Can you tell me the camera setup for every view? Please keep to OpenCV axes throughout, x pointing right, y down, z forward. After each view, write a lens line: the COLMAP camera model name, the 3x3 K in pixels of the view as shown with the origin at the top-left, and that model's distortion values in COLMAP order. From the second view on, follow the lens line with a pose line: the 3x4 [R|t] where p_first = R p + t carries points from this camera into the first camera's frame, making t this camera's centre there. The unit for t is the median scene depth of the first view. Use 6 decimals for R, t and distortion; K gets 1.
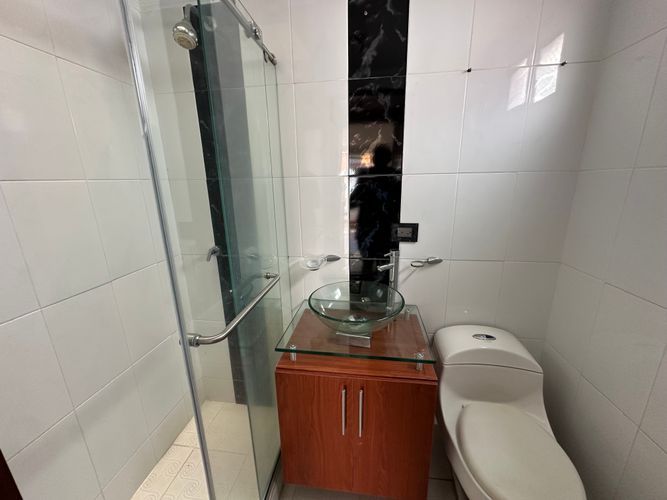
lens RADIAL K [[266.1, 0, 333.5], [0, 266.1, 249.4], [0, 0, 1]] dist [-0.000187, 0.000644]
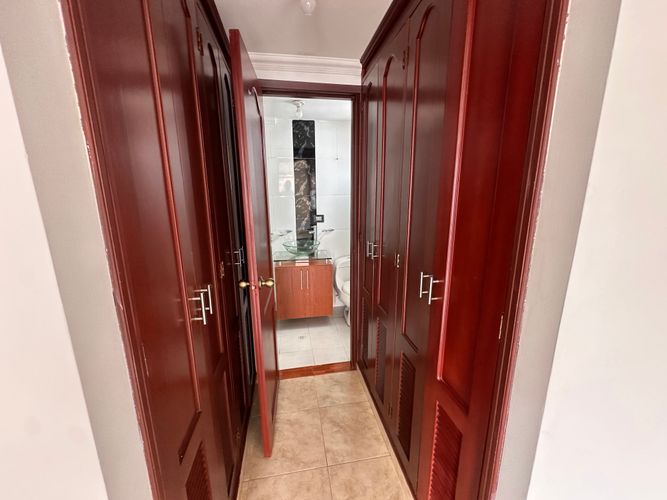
lens RADIAL K [[266.1, 0, 333.1], [0, 266.1, 252.0], [0, 0, 1]] dist [-0.000187, 0.000644]
pose [[0.954134, -0.048898, 0.295359, -0.350498], [0.065282, 0.996812, -0.045862, 0.369012], [-0.292175, 0.063040, 0.954285, -1.377099]]
